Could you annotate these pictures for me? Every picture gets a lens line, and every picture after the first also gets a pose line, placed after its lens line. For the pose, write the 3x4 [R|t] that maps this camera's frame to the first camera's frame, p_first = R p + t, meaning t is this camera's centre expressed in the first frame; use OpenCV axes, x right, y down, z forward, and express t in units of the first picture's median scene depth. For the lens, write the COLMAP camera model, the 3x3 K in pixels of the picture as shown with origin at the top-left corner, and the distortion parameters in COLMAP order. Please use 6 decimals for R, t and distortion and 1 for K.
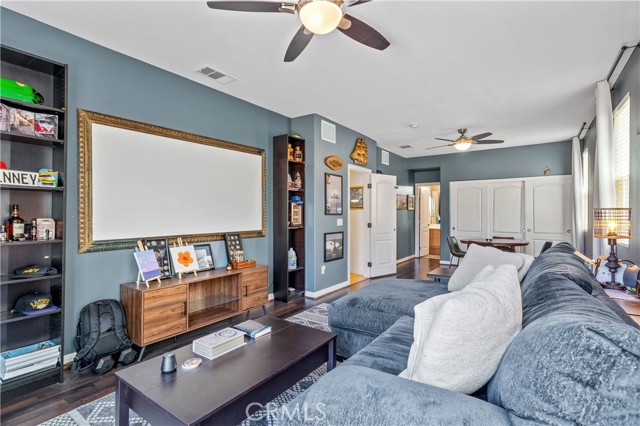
lens RADIAL K [[302.7, 0, 320.0], [0, 302.7, 213.0], [0, 0, 1]] dist [0.000143, -0.000032]
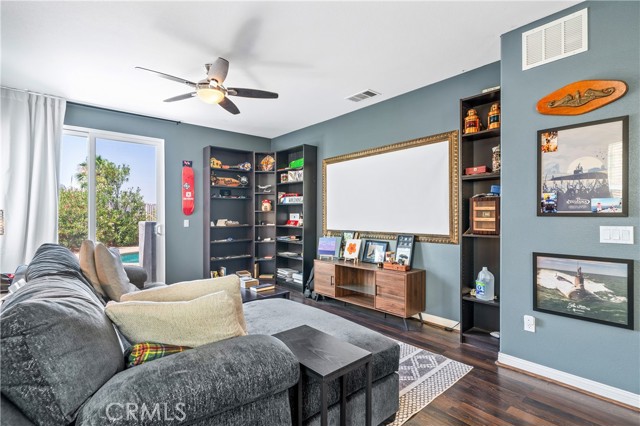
lens RADIAL K [[306.4, 0, 320.0], [0, 306.4, 213.0], [0, 0, 1]] dist [-0.000353, 0.000018]
pose [[-0.225101, -0.001746, -0.974334, 0.606041], [0.010381, 0.999937, -0.004190, -0.000551], [0.974280, -0.011058, -0.225069, 0.787172]]
